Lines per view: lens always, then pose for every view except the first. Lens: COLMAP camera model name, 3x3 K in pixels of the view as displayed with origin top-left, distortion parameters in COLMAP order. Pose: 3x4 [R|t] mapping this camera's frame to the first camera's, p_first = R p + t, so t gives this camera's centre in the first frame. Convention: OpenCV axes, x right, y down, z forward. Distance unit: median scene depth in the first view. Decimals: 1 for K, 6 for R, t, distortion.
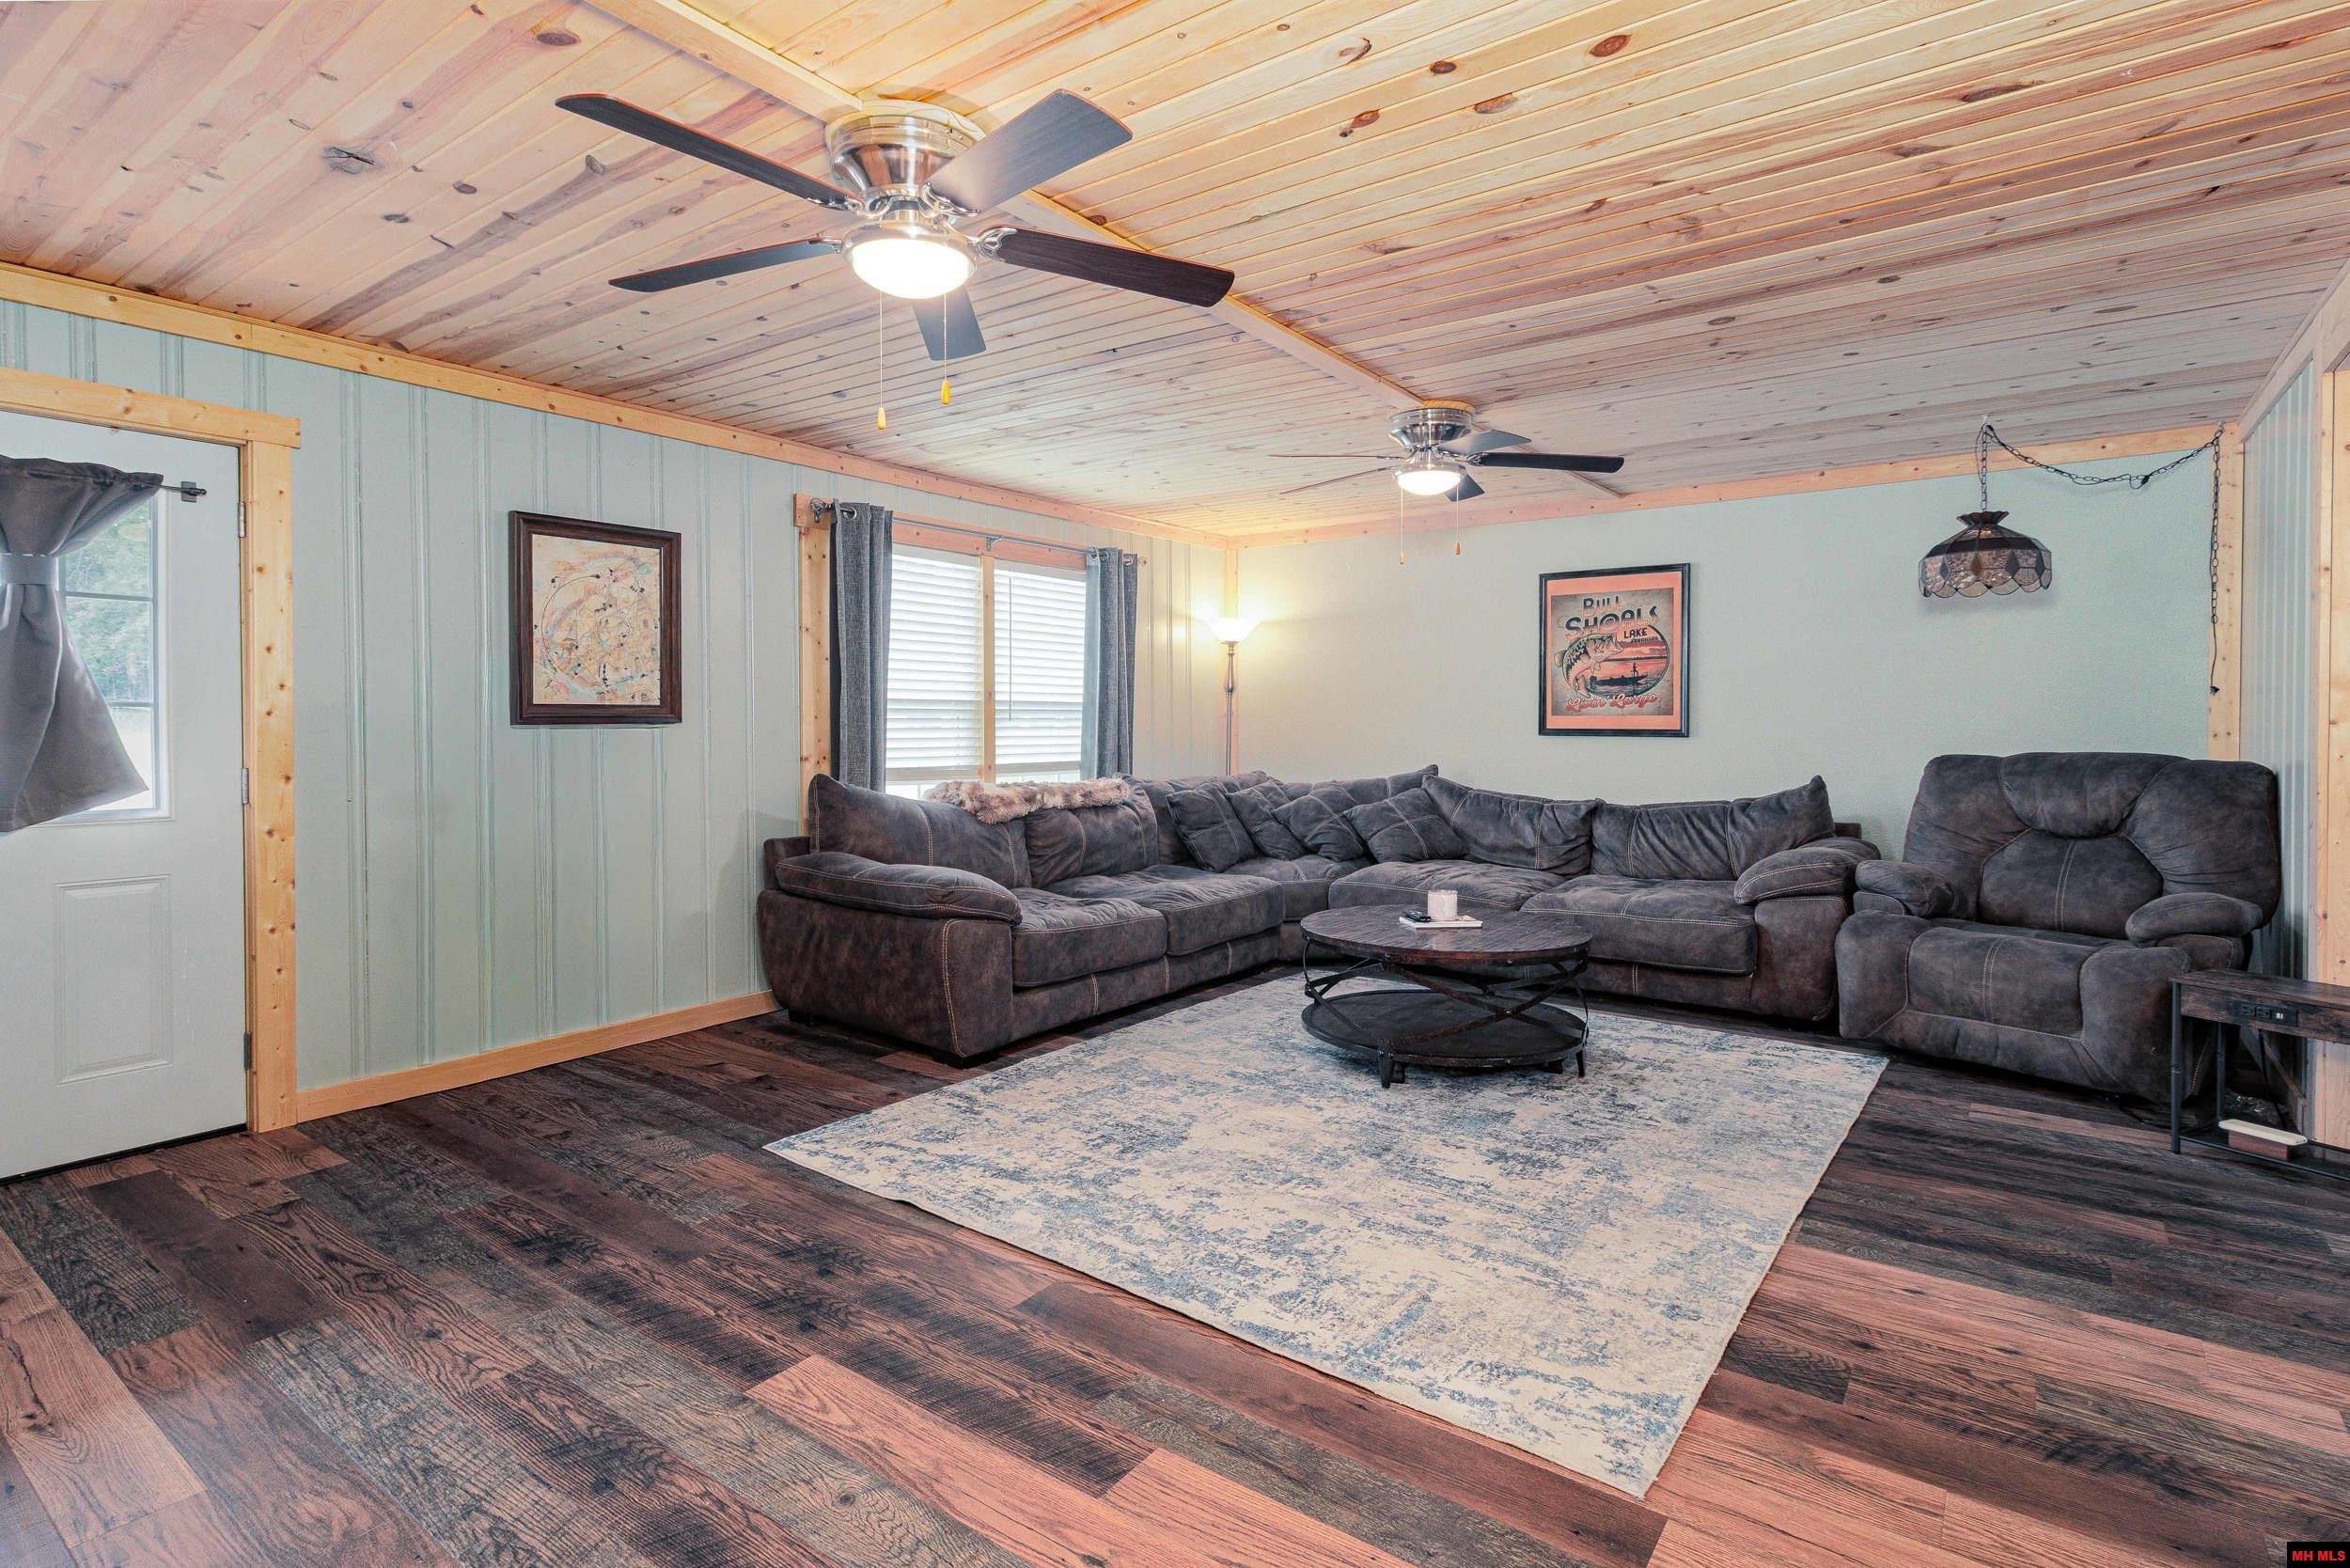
lens RADIAL K [[1127.9, 0, 1125.2], [0, 1127.9, 728.5], [0, 0, 1]] dist [-0.000132, 0.000273]
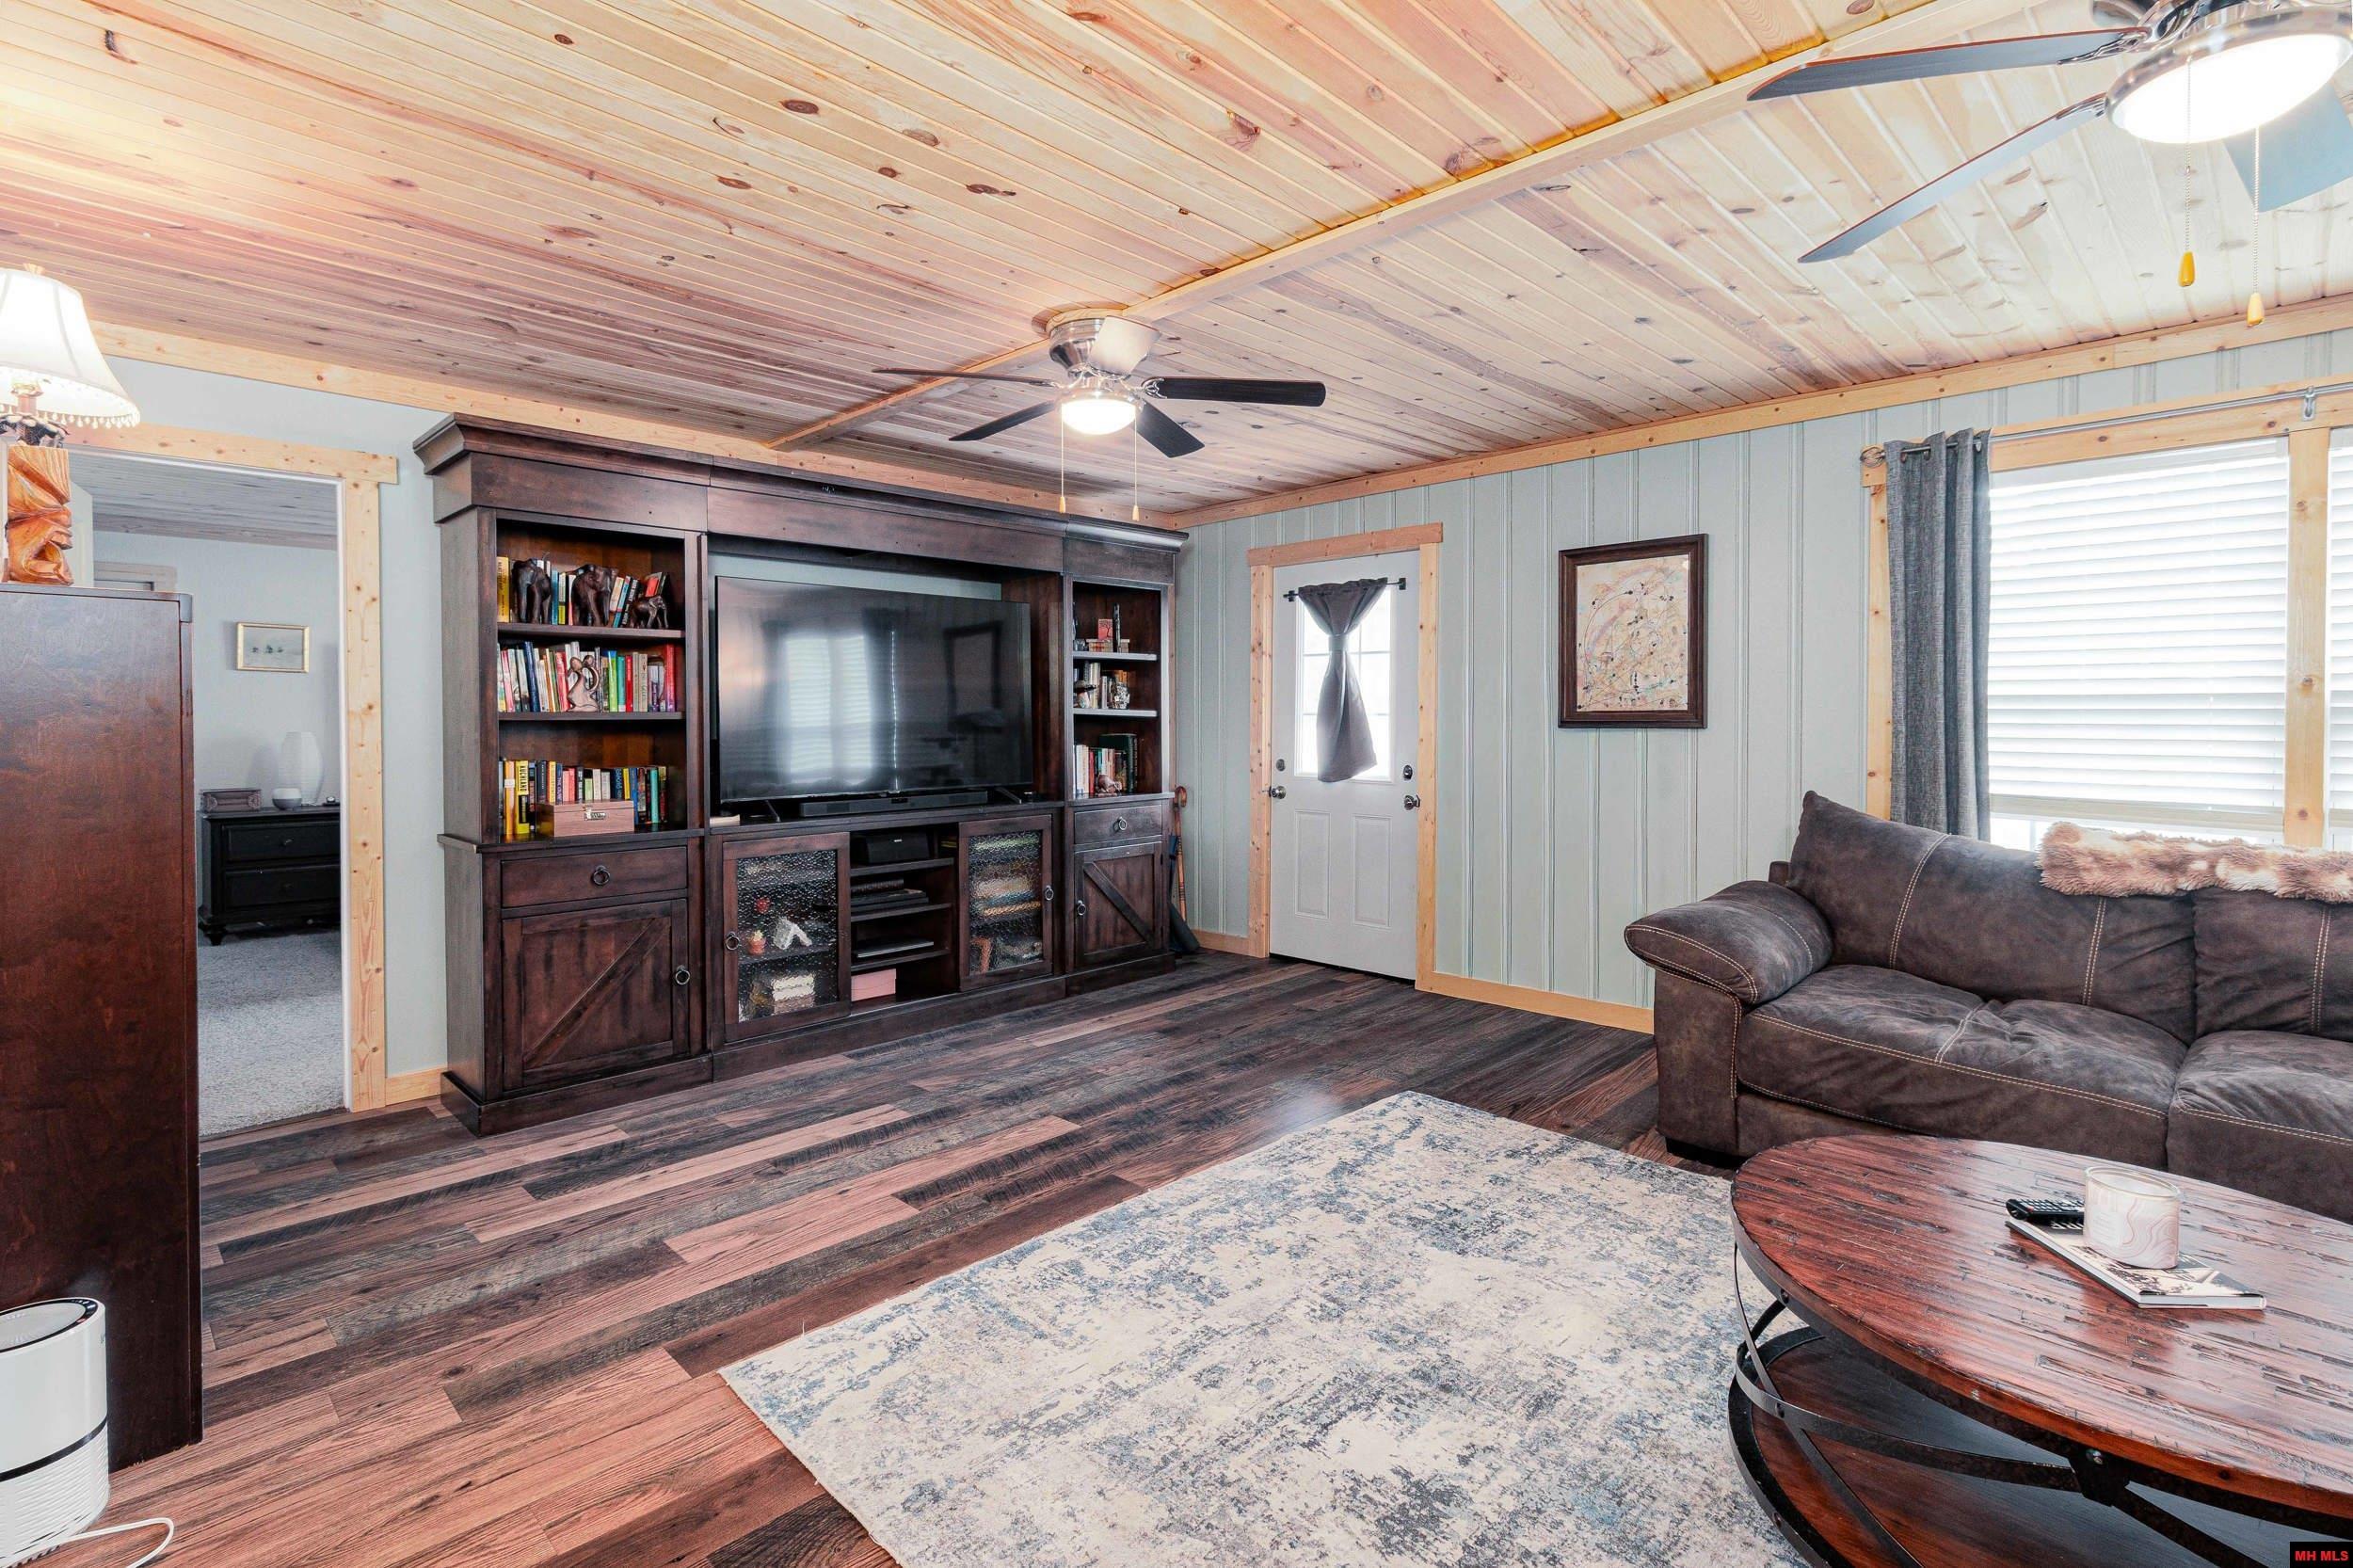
lens RADIAL K [[1129.3, 0, 1138.9], [0, 1129.3, 730.3], [0, 0, 1]] dist [-0.000132, 0.000273]
pose [[-0.138715, 0.010364, -0.990278, 0.887268], [-0.007125, 0.999909, 0.011463, -0.014529], [0.990307, 0.008646, -0.138629, 0.897194]]
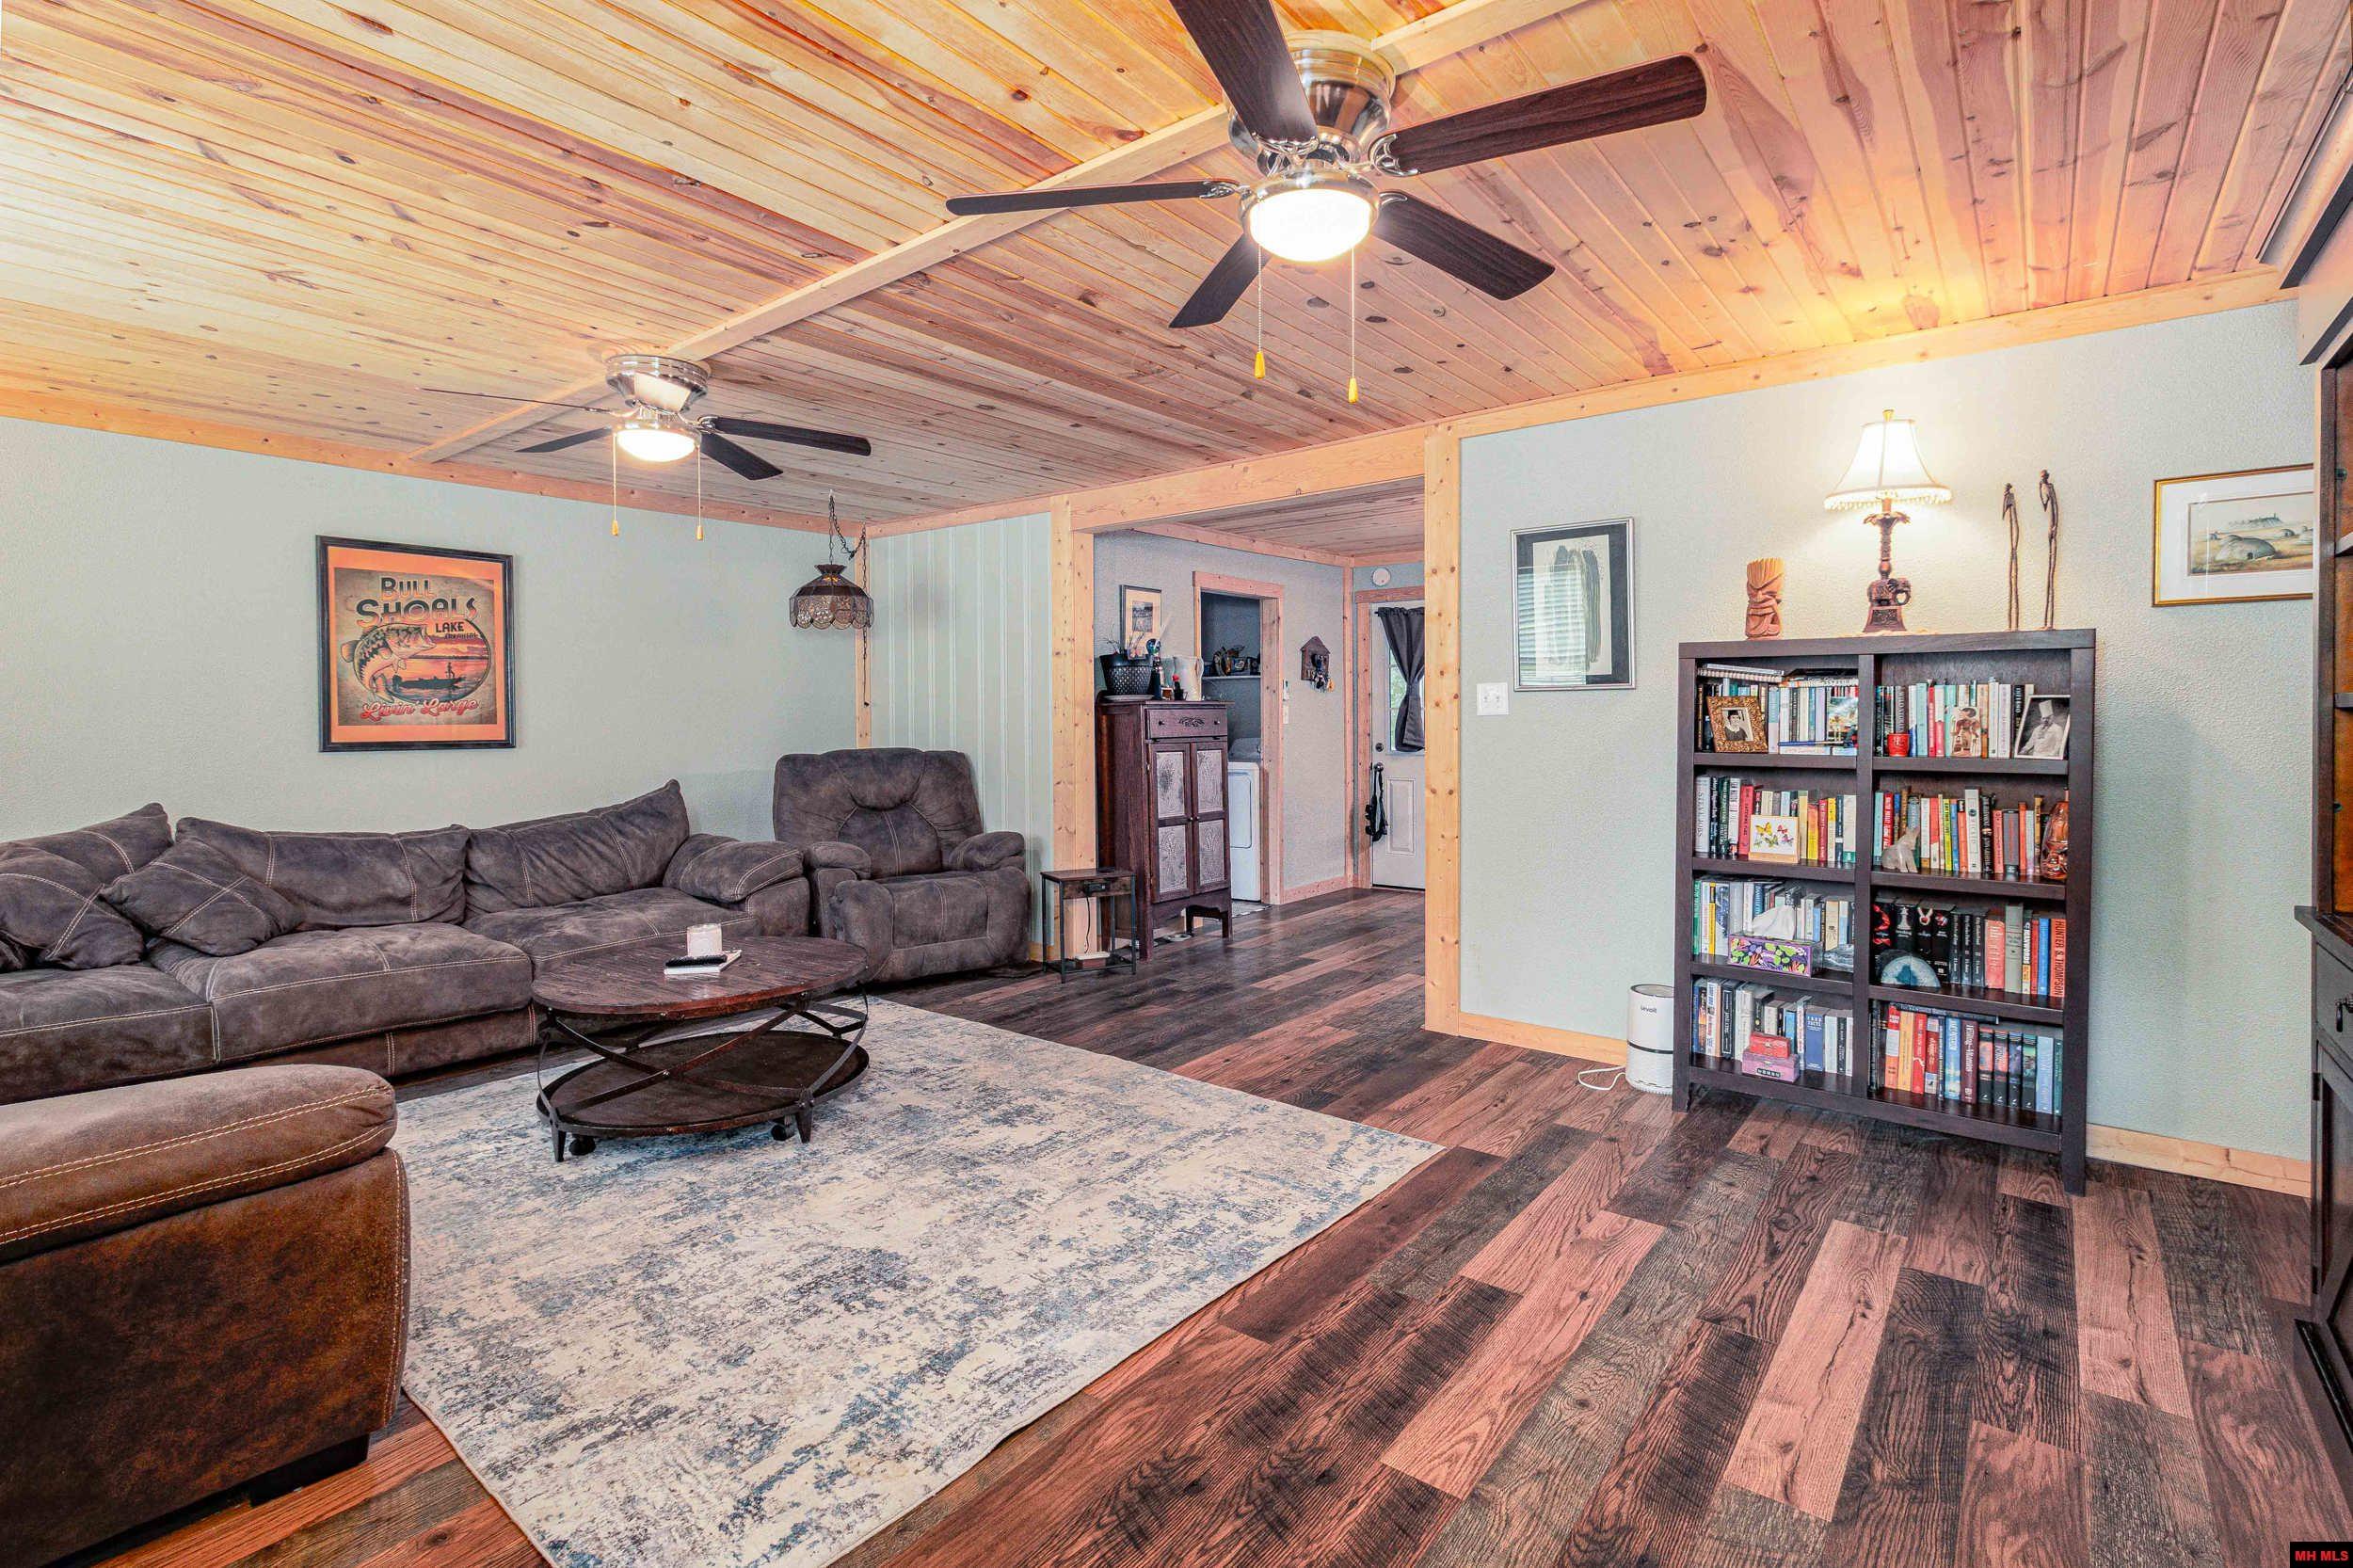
lens RADIAL K [[1209.6, 0, 1214.7], [0, 1209.6, 739.5], [0, 0, 1]] dist [0.002380, 0.000464]
pose [[-0.033537, -0.018428, 0.999268, -0.825749], [0.016421, 0.999685, 0.018987, -0.014102], [-0.999303, 0.017045, -0.033223, 0.795817]]
